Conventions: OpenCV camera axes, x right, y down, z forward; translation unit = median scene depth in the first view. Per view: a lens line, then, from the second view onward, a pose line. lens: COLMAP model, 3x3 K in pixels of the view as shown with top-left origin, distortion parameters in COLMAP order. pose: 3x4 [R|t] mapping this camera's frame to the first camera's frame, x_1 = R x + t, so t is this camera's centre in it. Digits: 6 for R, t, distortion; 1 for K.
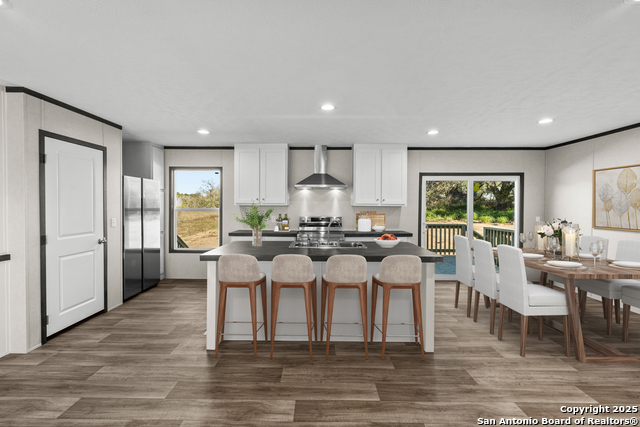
lens RADIAL K [[283.8, 0, 316.9], [0, 283.8, 215.5], [0, 0, 1]] dist [-0.006583, -0.000306]
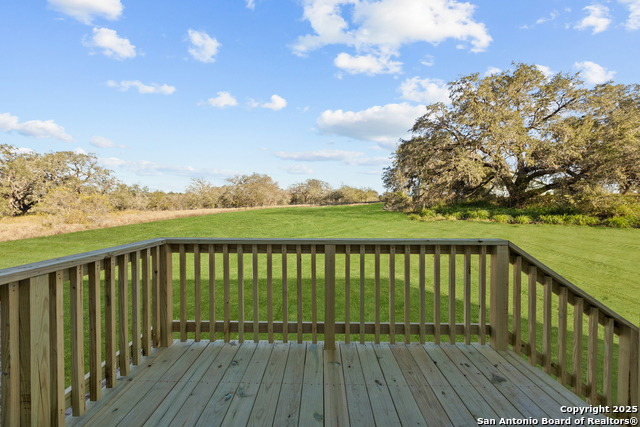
lens RADIAL K [[283.8, 0, 320.3], [0, 283.8, 209.5], [0, 0, 1]] dist [-0.006583, -0.000306]
pose [[0.999998, -0.001515, -0.001310, 0.036257], [0.001485, 0.999755, -0.022089, 0.001295], [0.001343, 0.022087, 0.999755, 0.075813]]
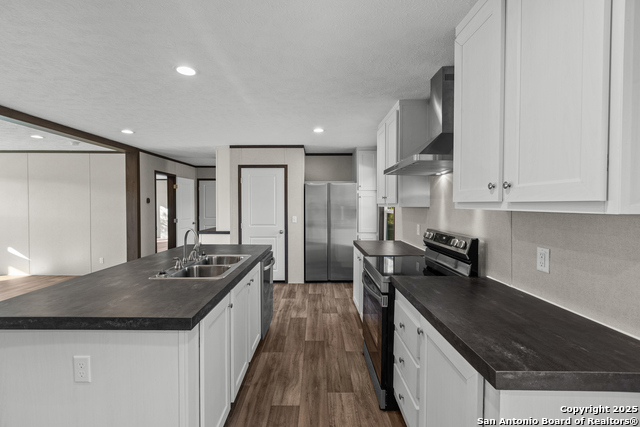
lens RADIAL K [[283.8, 0, 314.1], [0, 283.8, 209.3], [0, 0, 1]] dist [-0.006583, -0.000306]
pose [[0.005021, 0.010732, -0.999930, 0.631539], [-0.035521, 0.999313, 0.010547, -0.040662], [0.999356, 0.035466, 0.005398, 1.096981]]
